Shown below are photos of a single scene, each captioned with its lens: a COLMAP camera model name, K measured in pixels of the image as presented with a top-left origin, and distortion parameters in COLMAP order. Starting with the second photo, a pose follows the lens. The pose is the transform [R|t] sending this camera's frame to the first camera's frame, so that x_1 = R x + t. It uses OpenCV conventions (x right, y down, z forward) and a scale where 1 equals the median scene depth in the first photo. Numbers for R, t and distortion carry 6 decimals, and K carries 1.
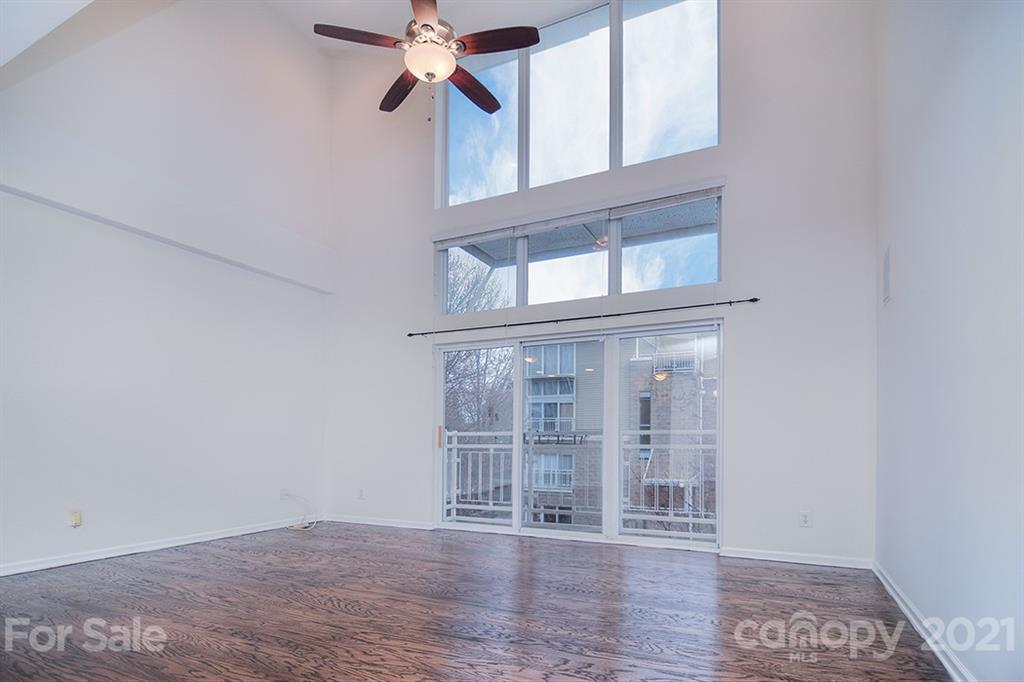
lens RADIAL K [[498.9, 0, 546.7], [0, 498.9, 438.1], [0, 0, 1]] dist [-0.018850, -0.000052]
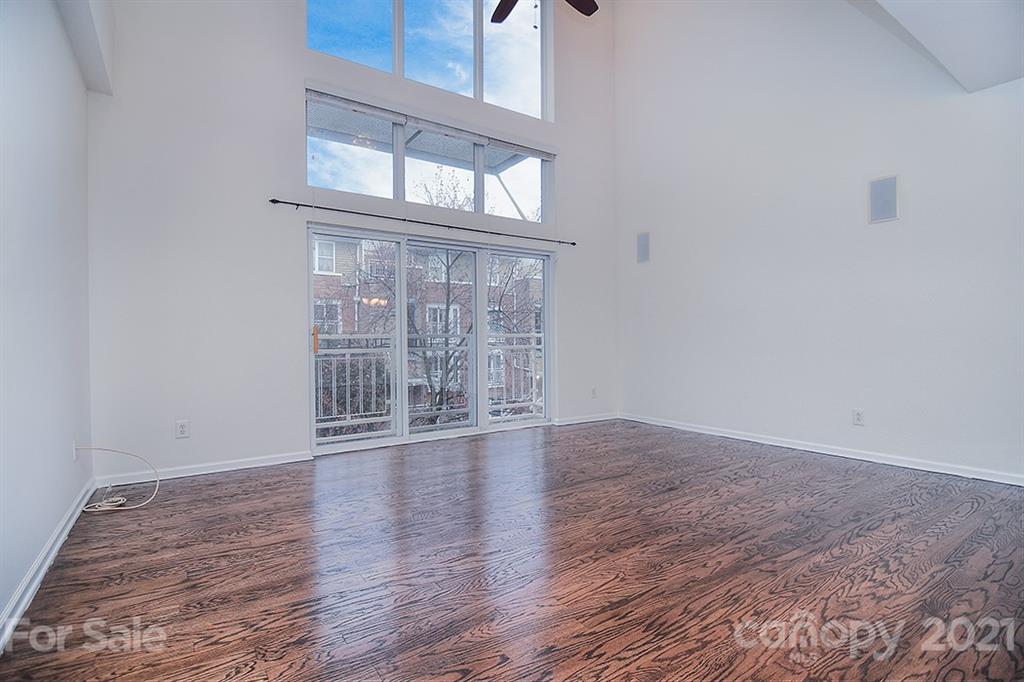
lens RADIAL K [[492.9, 0, 519.3], [0, 492.9, 345.8], [0, 0, 1]] dist [-0.013512, -0.003361]
pose [[0.517958, -0.013443, 0.855300, -0.729034], [0.008524, 0.999908, 0.010554, 0.001005], [-0.855364, 0.001824, 0.518025, 0.327053]]
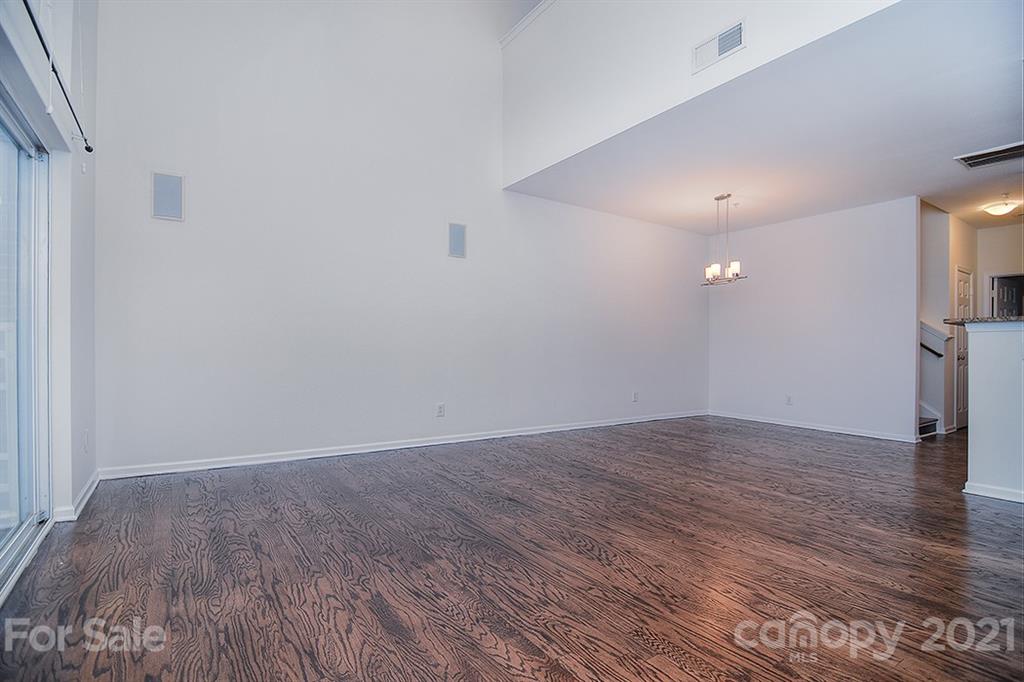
lens RADIAL K [[492.9, 0, 522.6], [0, 492.9, 351.1], [0, 0, 1]] dist [-0.013512, -0.003361]
pose [[-0.854996, -0.015921, 0.518390, -0.404031], [-0.013931, 0.999873, 0.007732, 0.004802], [-0.518447, -0.000611, -0.855109, 1.022753]]
